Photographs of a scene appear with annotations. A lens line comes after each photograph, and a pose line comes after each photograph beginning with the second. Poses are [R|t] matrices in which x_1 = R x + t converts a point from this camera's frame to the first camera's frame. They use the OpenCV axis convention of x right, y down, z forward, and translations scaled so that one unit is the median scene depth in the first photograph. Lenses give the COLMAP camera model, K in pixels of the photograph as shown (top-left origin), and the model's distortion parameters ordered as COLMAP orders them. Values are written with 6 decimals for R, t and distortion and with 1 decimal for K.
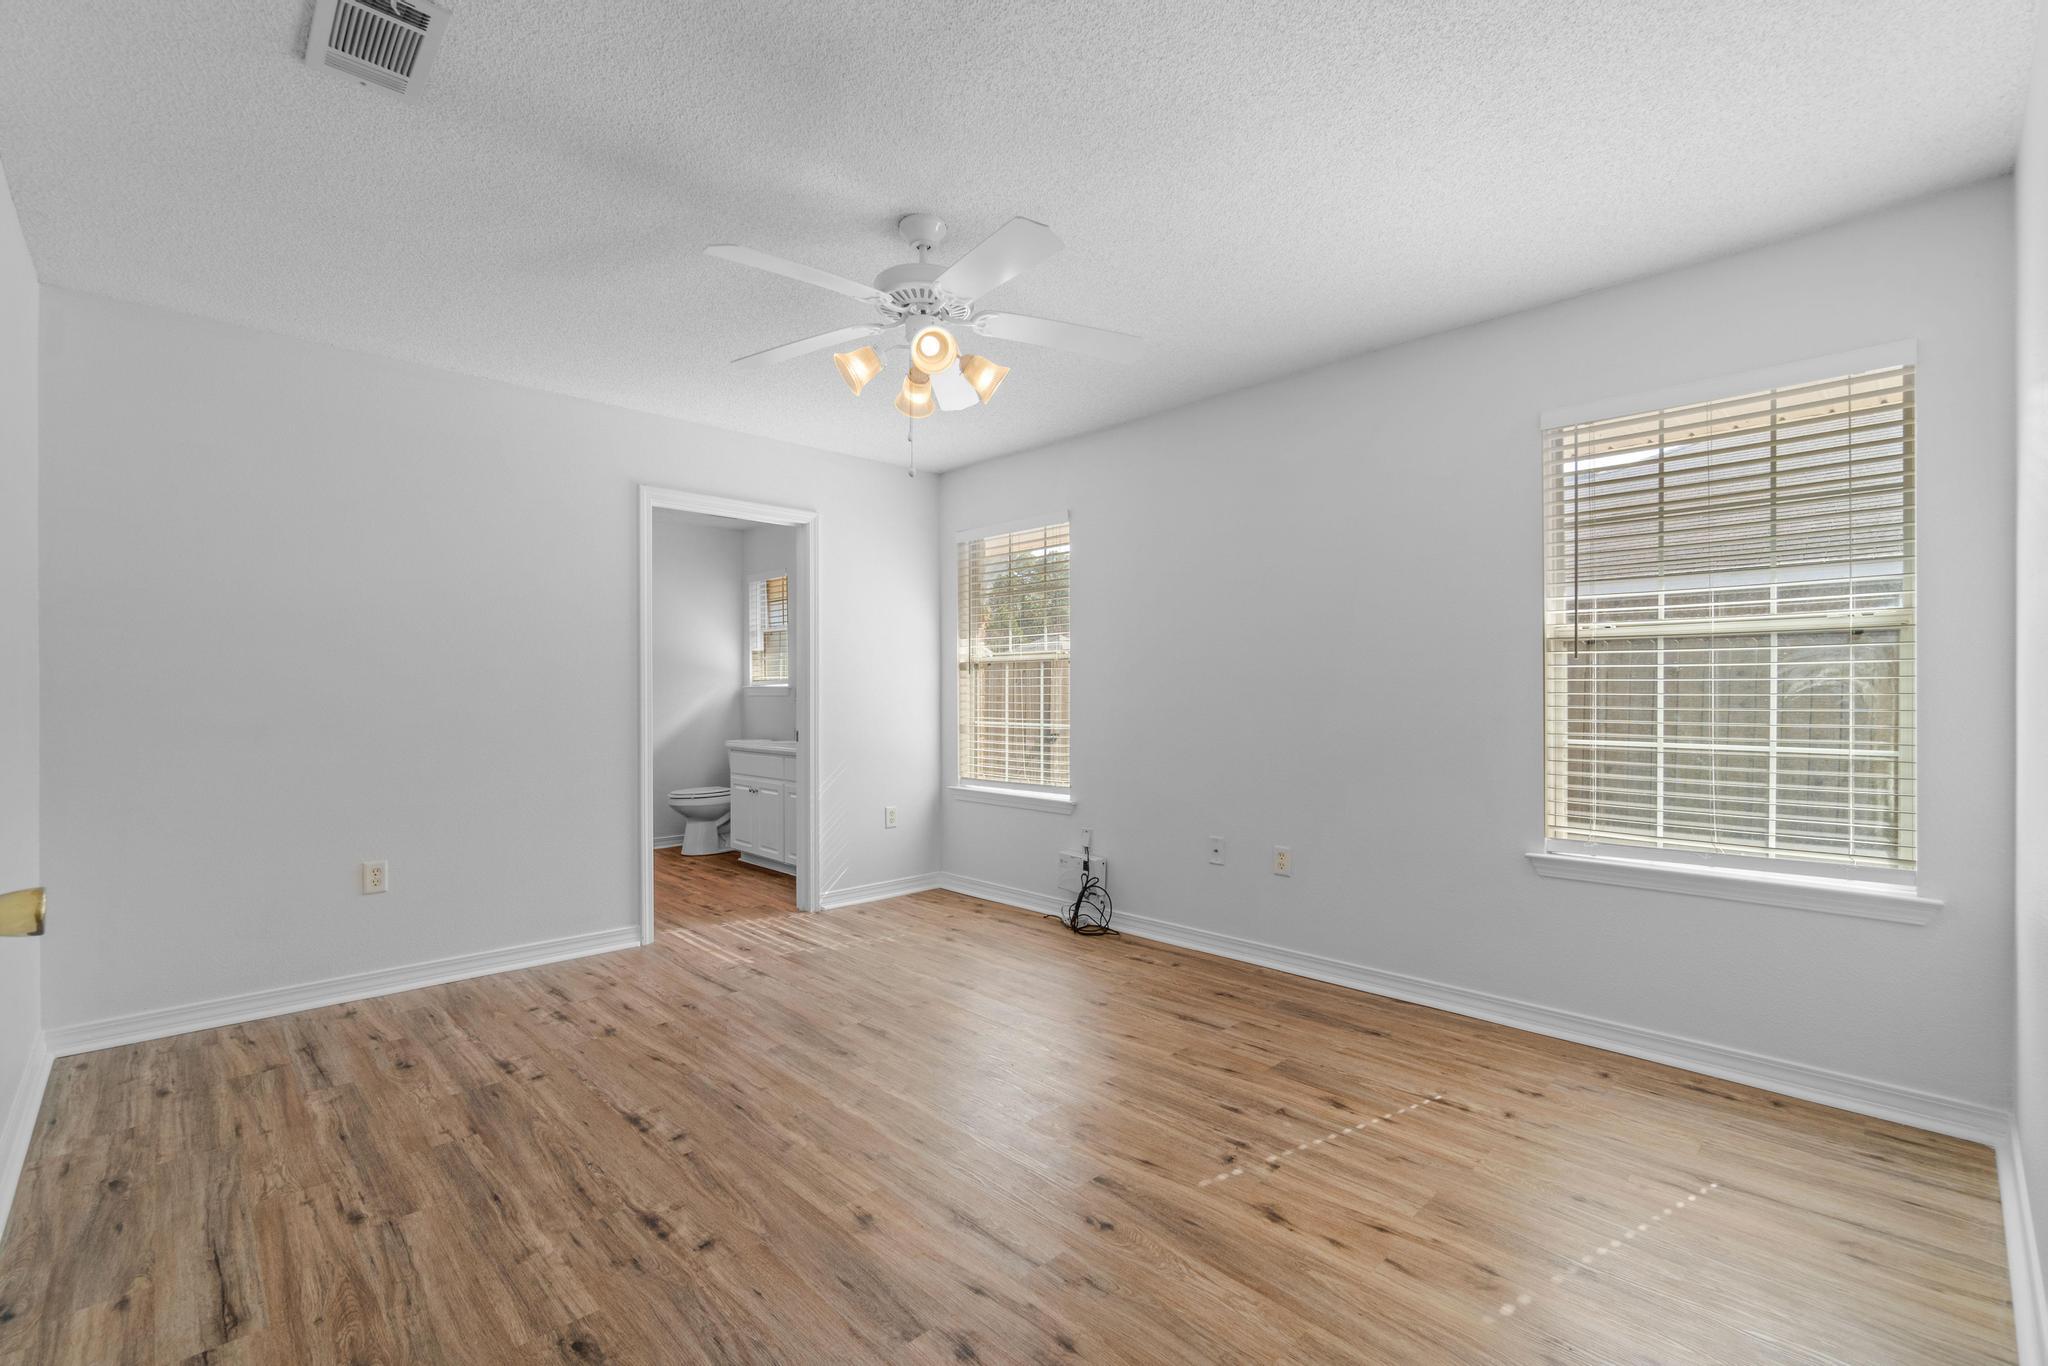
lens RADIAL K [[896.9, 0, 1020.3], [0, 896.9, 690.4], [0, 0, 1]] dist [-0.006882, 0.002672]
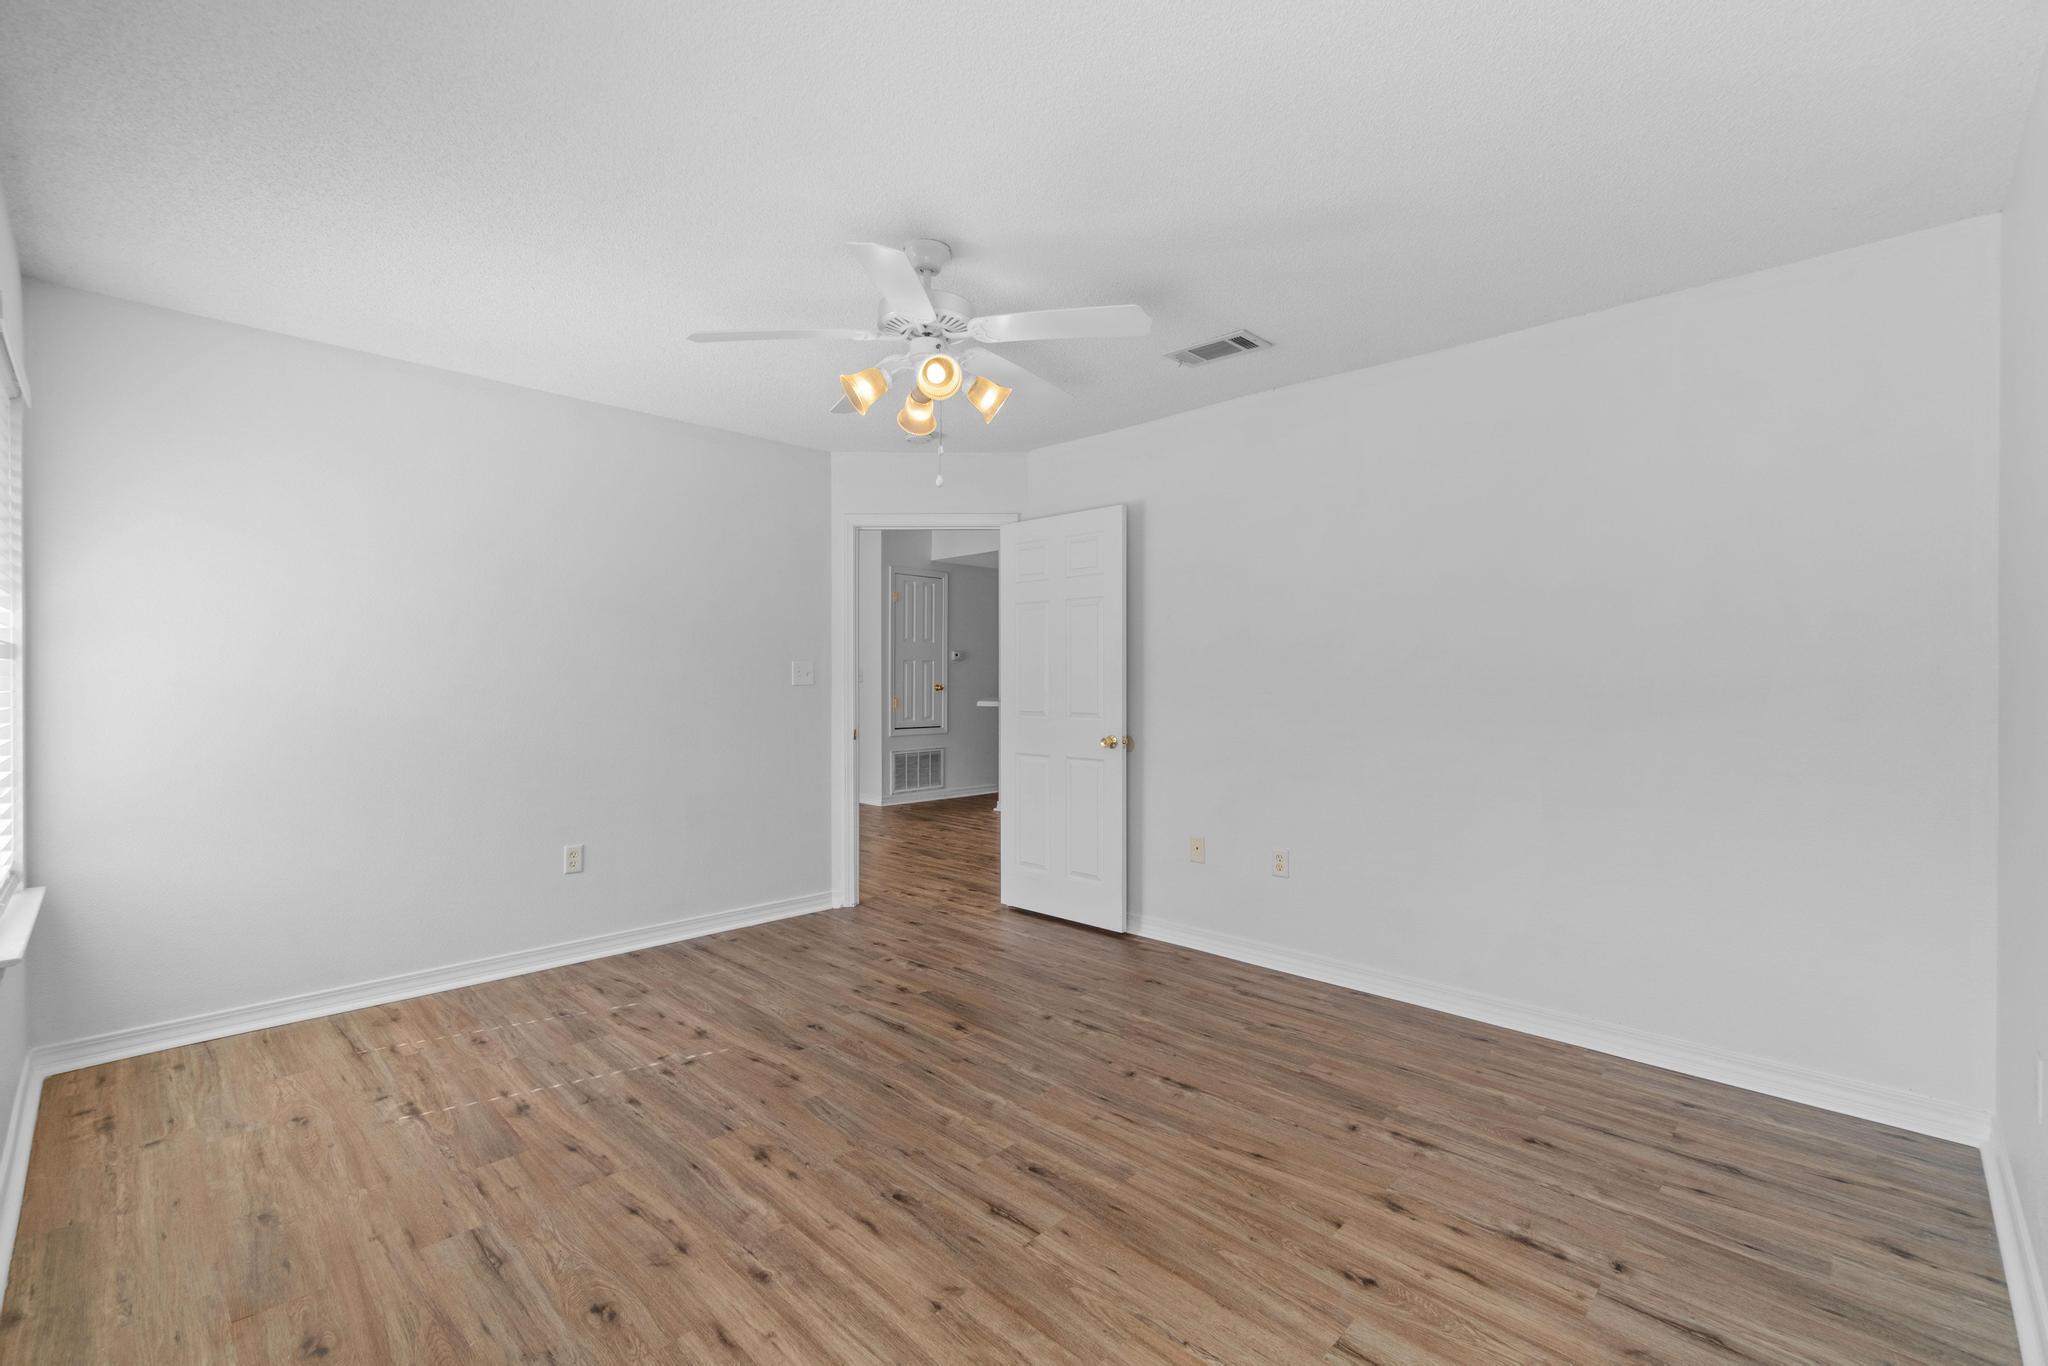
lens RADIAL K [[896.9, 0, 1024.8], [0, 896.9, 680.5], [0, 0, 1]] dist [-0.006882, 0.002672]
pose [[-0.999583, 0.000106, -0.028890, -0.193629], [0.000175, 0.999997, -0.002401, -0.024795], [0.028890, -0.002405, -0.999580, 2.076441]]
